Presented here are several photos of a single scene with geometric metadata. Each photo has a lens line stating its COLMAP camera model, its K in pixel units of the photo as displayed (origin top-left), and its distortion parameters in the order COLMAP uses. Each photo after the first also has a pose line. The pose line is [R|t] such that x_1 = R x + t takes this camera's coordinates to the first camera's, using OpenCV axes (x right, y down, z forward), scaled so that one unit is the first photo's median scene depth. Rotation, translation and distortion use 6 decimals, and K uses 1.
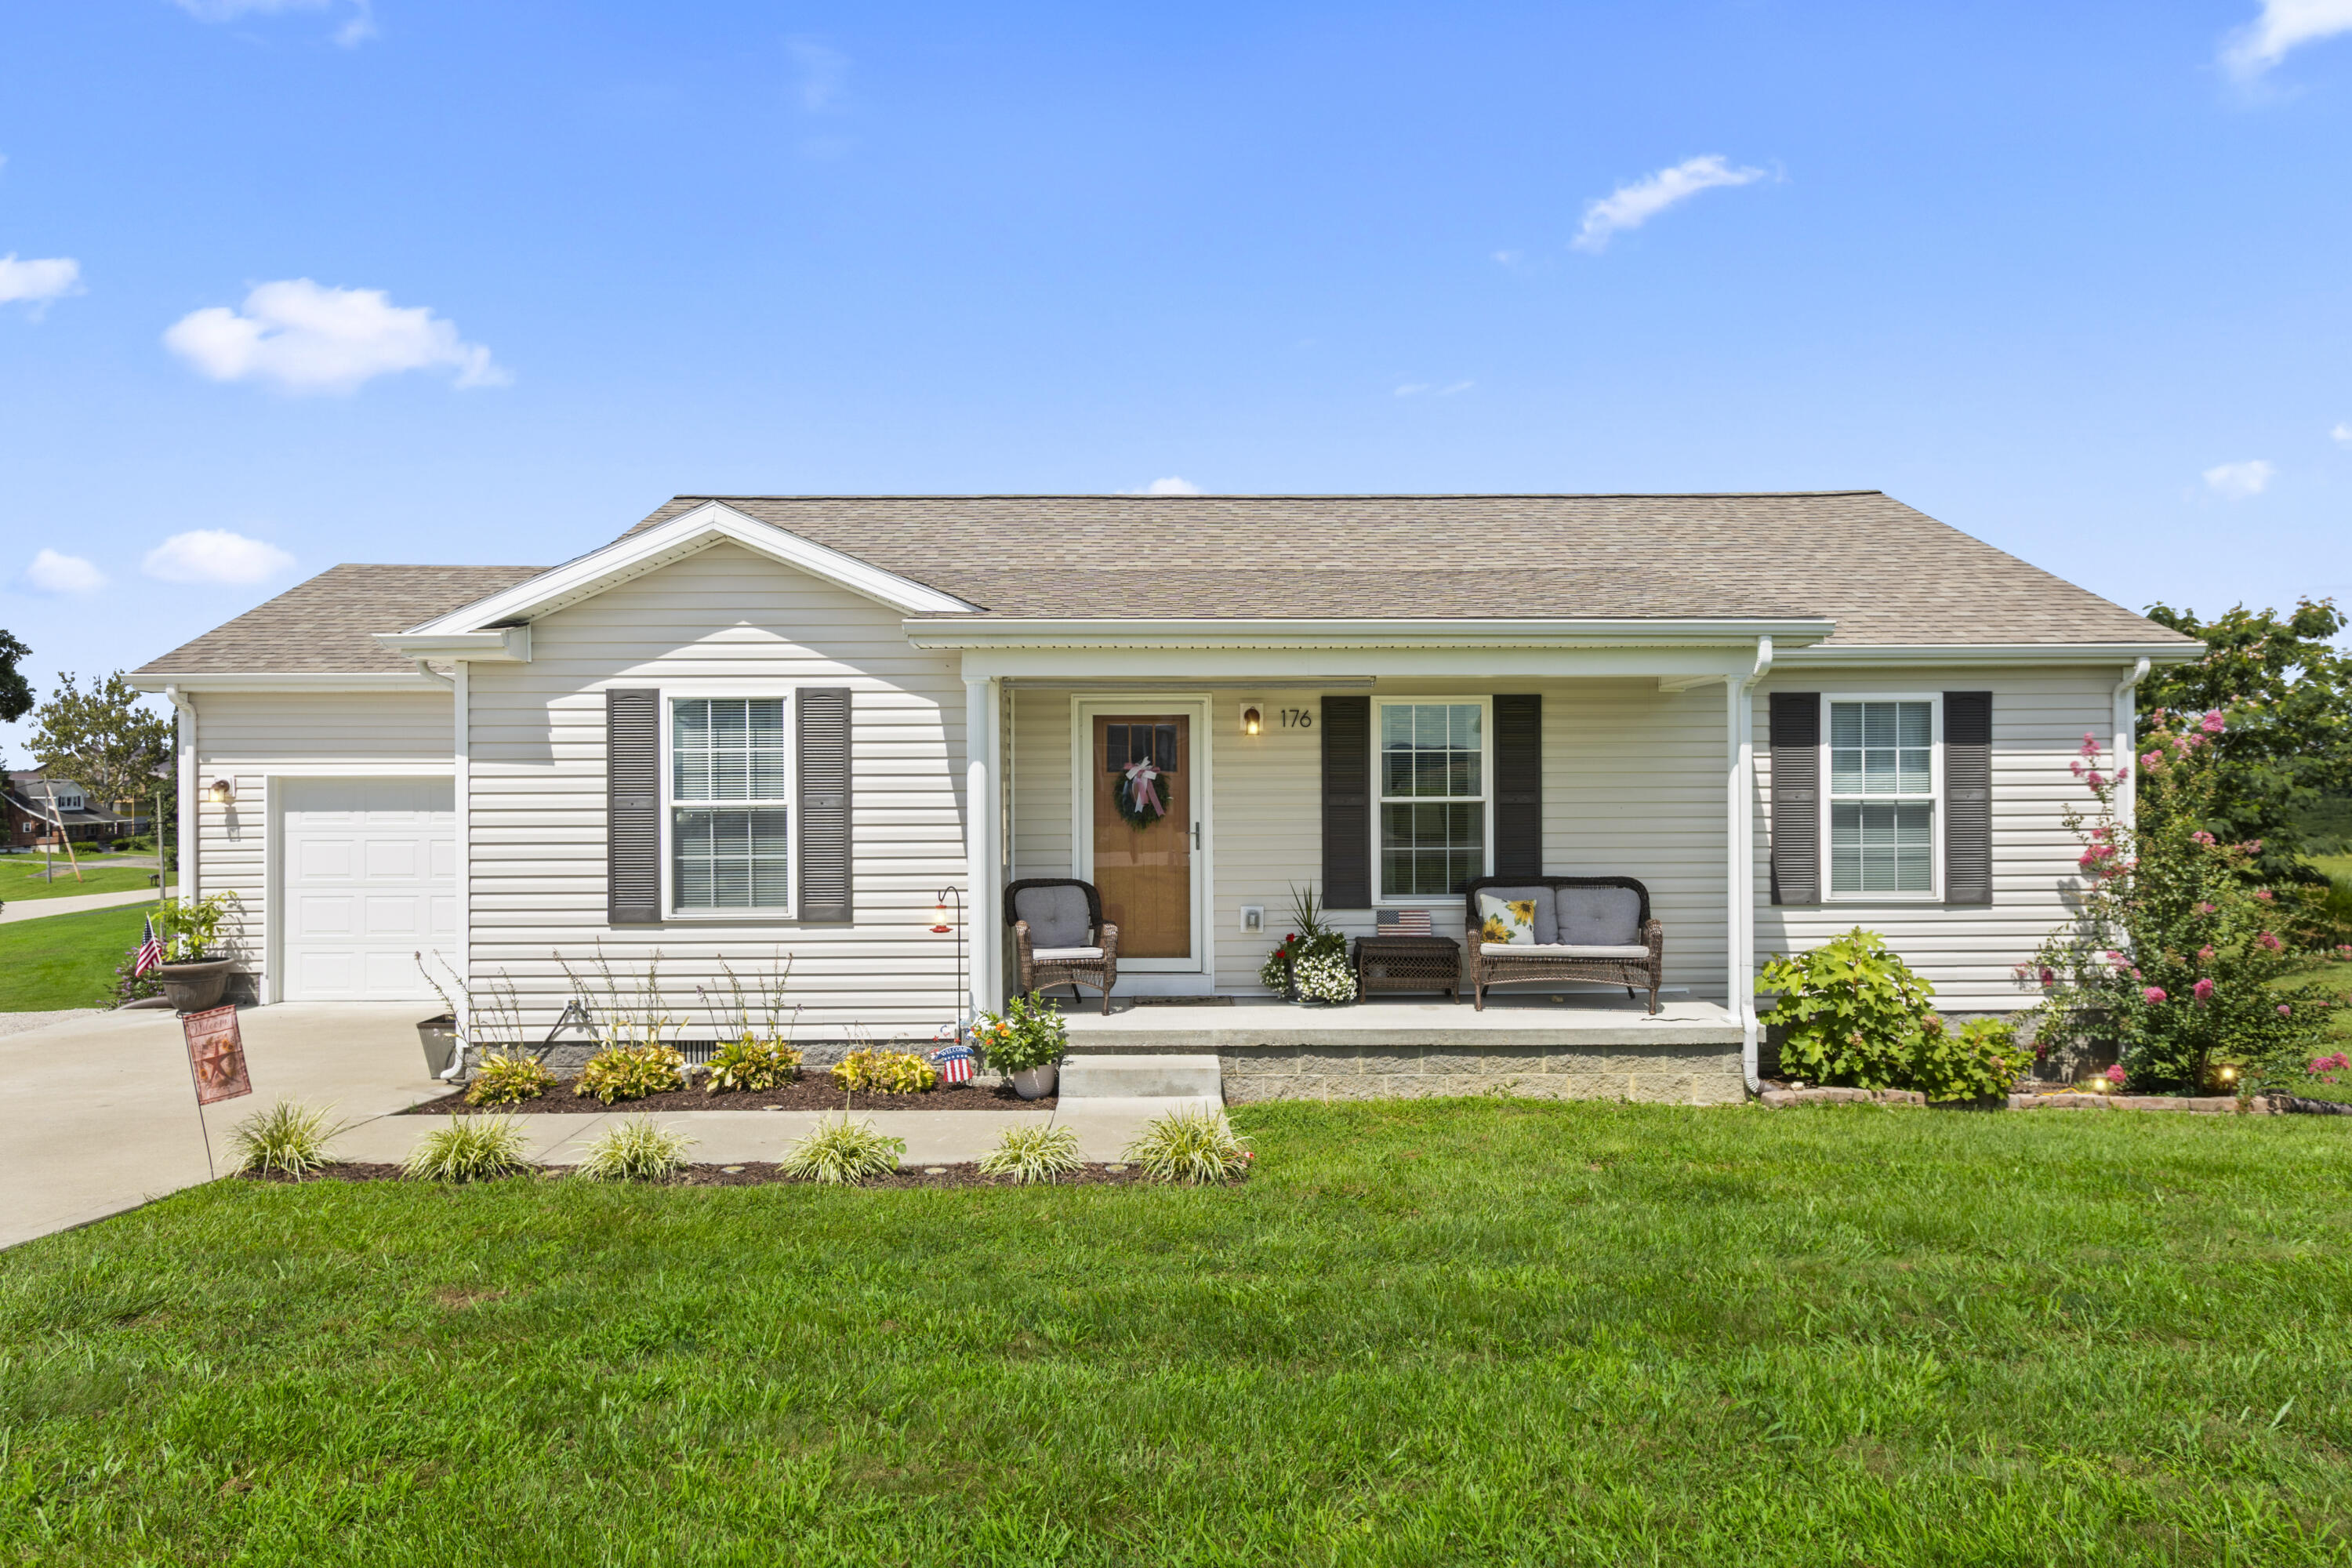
lens RADIAL K [[1490.8, 0, 1175.3], [0, 1490.8, 766.9], [0, 0, 1]] dist [0.008616, 0.000934]
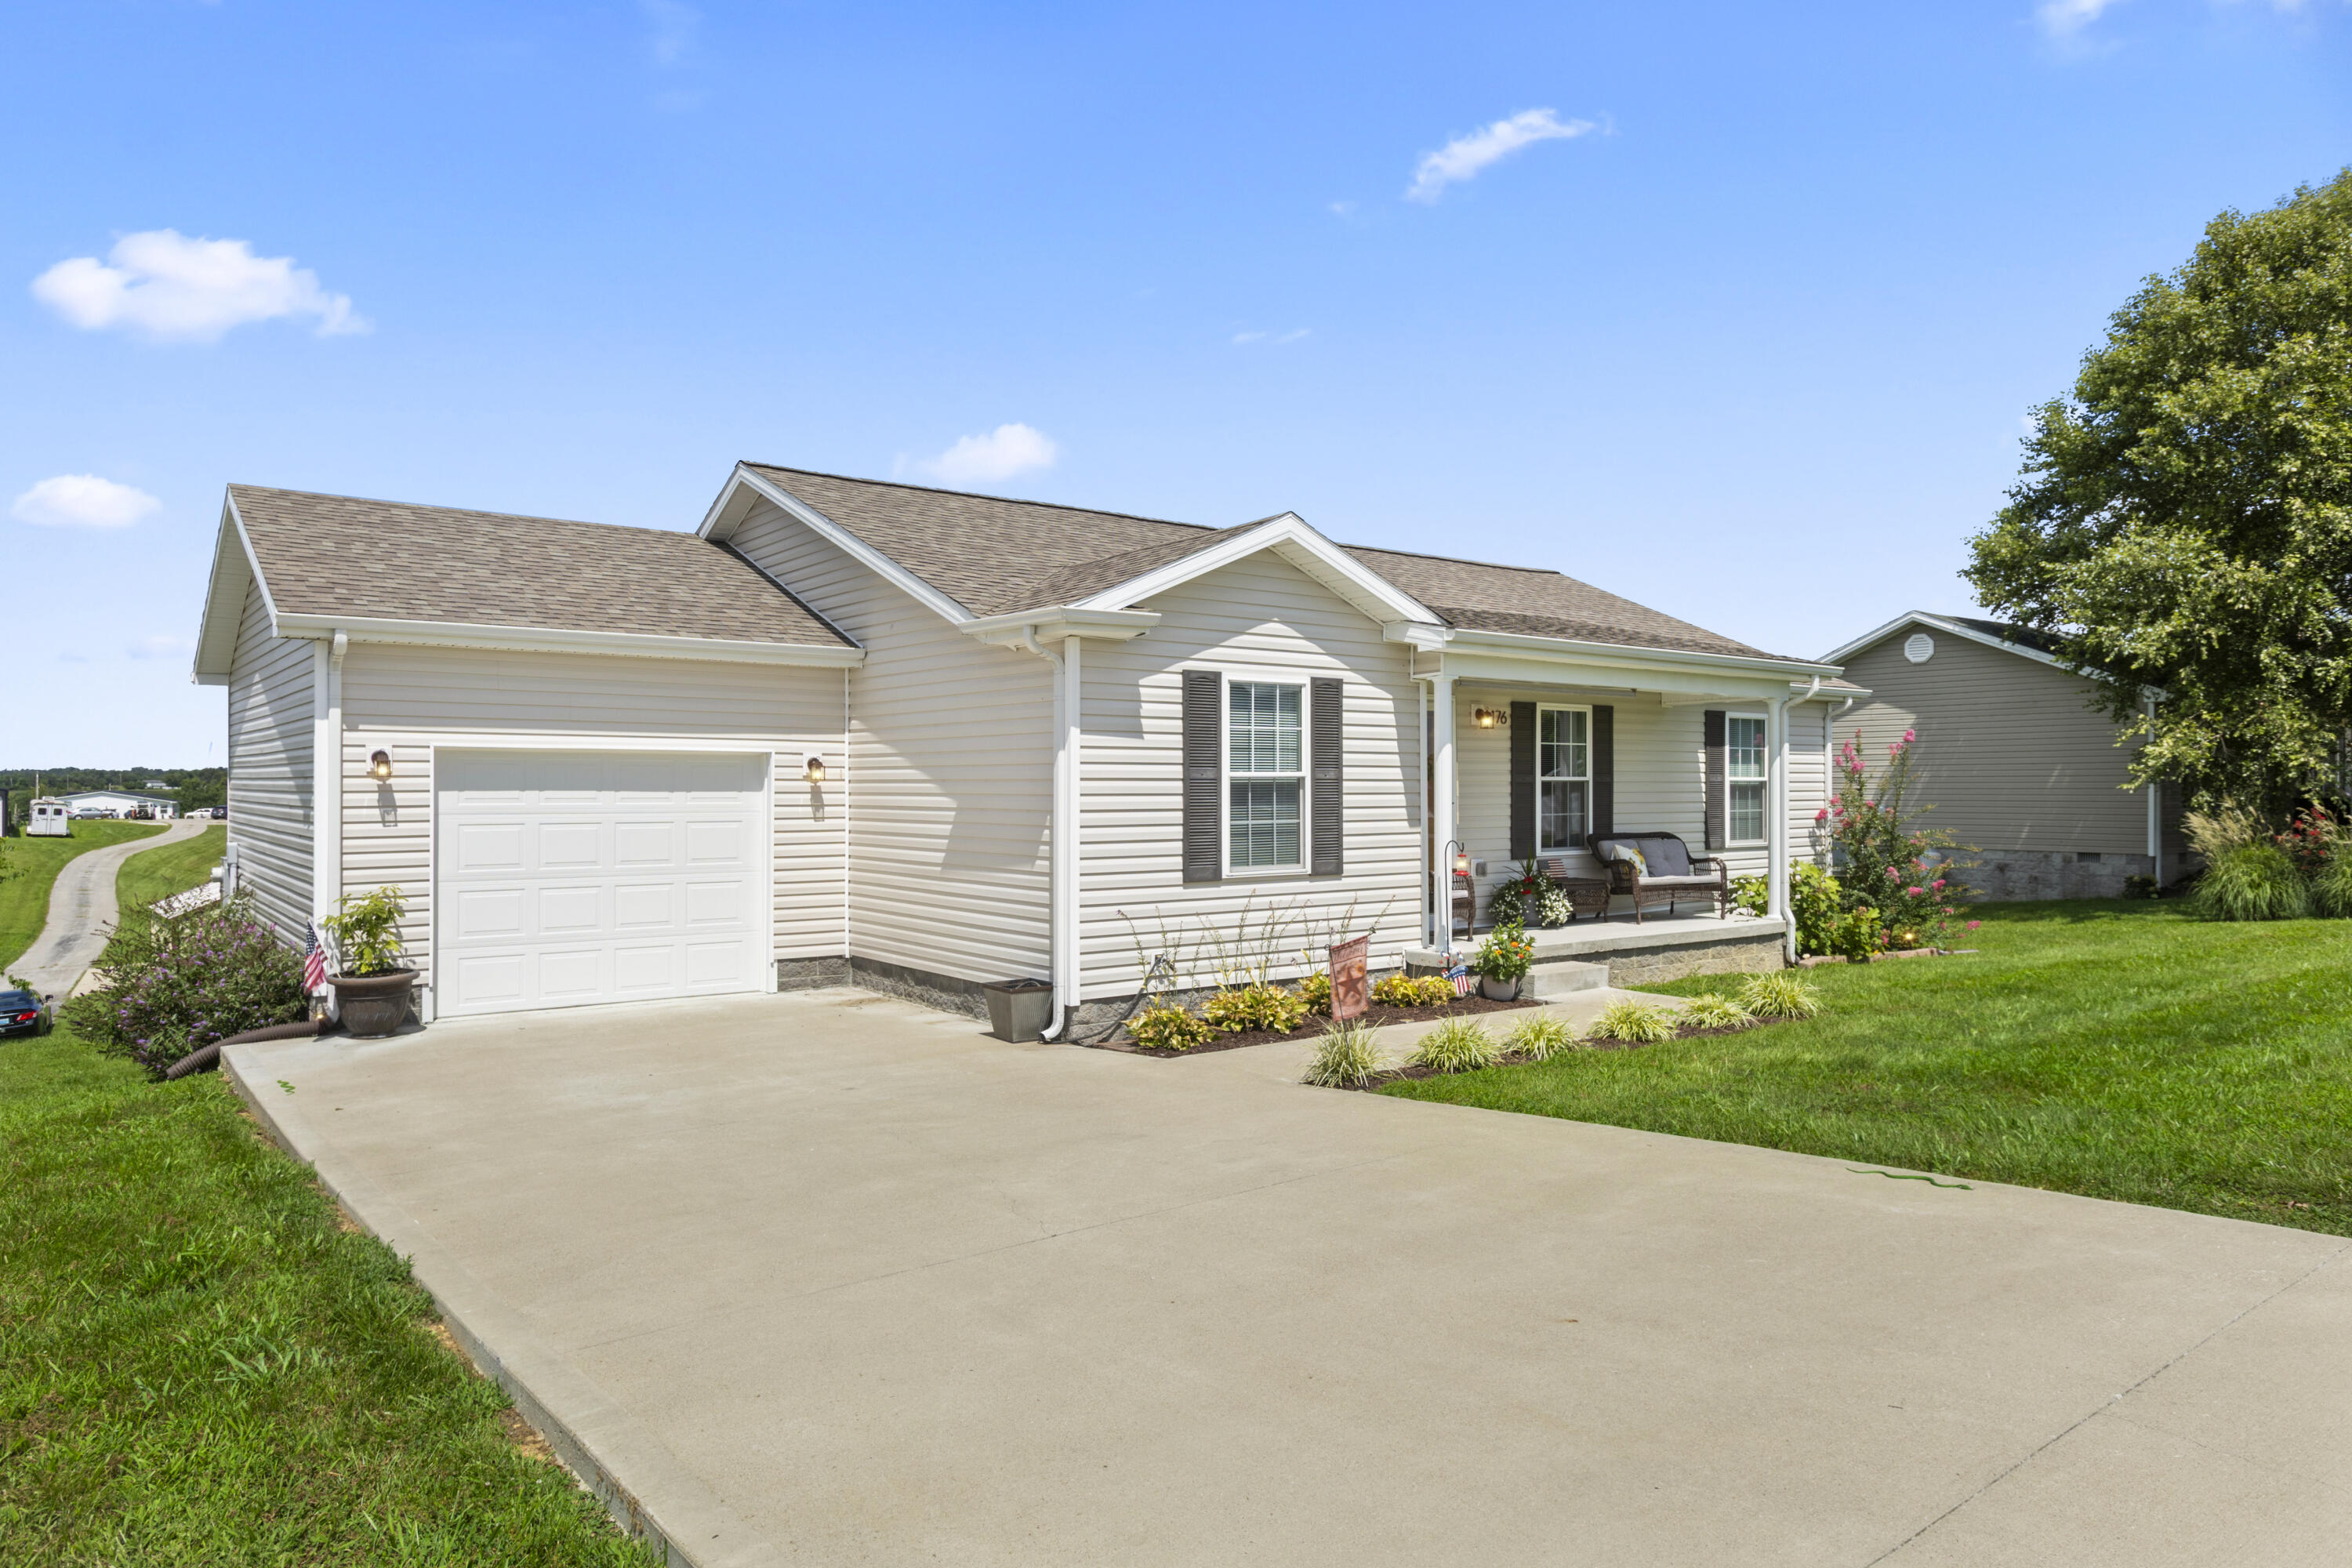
lens RADIAL K [[1490.8, 0, 1176.1], [0, 1490.8, 796.5], [0, 0, 1]] dist [0.008616, 0.000934]
pose [[0.798192, 0.000400, 0.602403, -1.045820], [-0.007155, 0.999936, 0.008816, 0.031386], [-0.602361, -0.011347, 0.798143, 0.124680]]
